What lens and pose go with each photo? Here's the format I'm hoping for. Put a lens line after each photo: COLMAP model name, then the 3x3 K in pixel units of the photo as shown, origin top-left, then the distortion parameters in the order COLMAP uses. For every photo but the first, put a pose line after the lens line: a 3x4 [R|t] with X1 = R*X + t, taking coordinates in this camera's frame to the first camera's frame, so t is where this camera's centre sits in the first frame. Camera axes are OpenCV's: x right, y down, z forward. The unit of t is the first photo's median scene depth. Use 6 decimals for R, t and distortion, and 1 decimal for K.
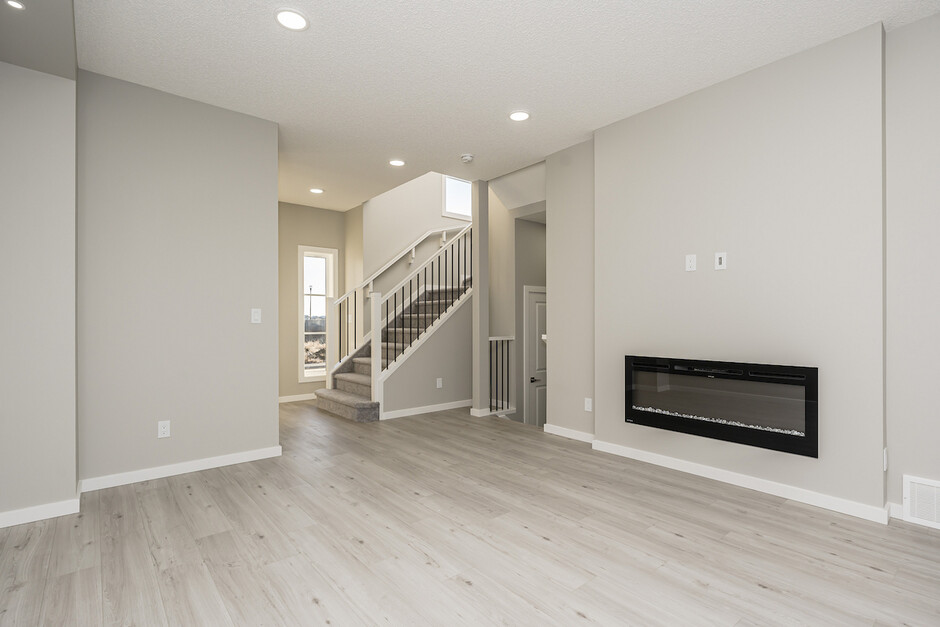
lens RADIAL K [[458.0, 0, 472.6], [0, 458.0, 320.1], [0, 0, 1]] dist [-0.001583, 0.000156]
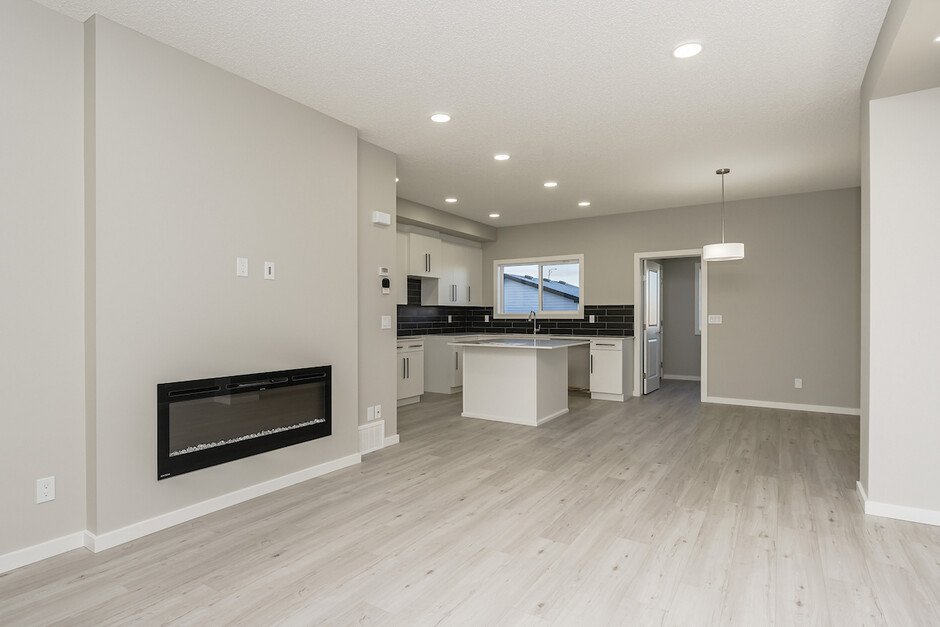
lens RADIAL K [[494.2, 0, 464.2], [0, 494.2, 318.4], [0, 0, 1]] dist [-0.007485, 0.002208]
pose [[-0.300425, -0.005369, 0.953790, -0.544699], [-0.002682, 0.999985, 0.004784, -0.029057], [-0.953802, -0.001121, -0.300435, 0.828110]]
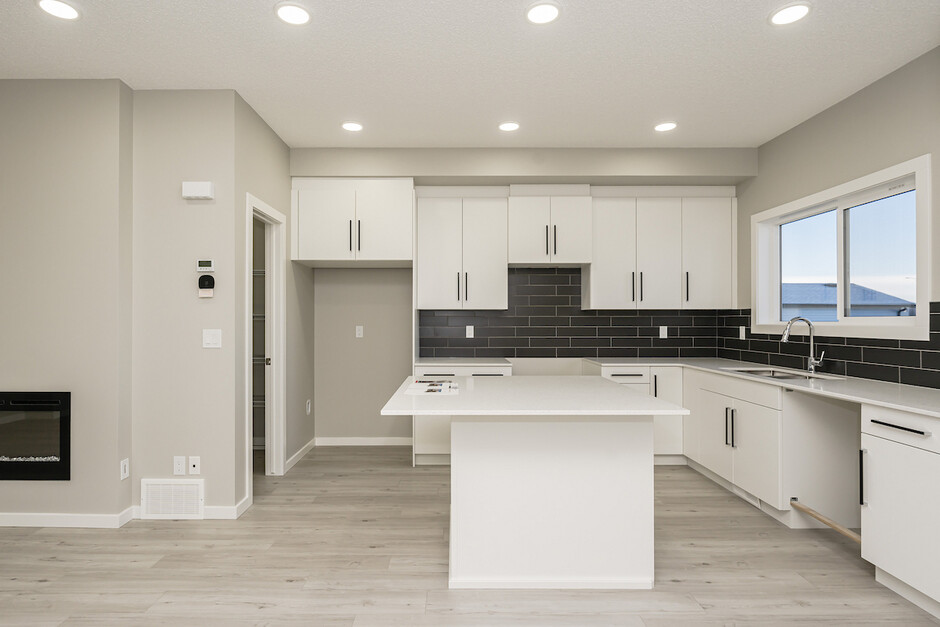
lens RADIAL K [[506.6, 0, 462.9], [0, 506.6, 316.4], [0, 0, 1]] dist [-0.006841, 0.001746]
pose [[0.642768, 0.005878, 0.766038, 0.352514], [-0.003820, 0.999983, -0.004468, -0.050095], [-0.766051, -0.000054, 0.642780, -0.316067]]
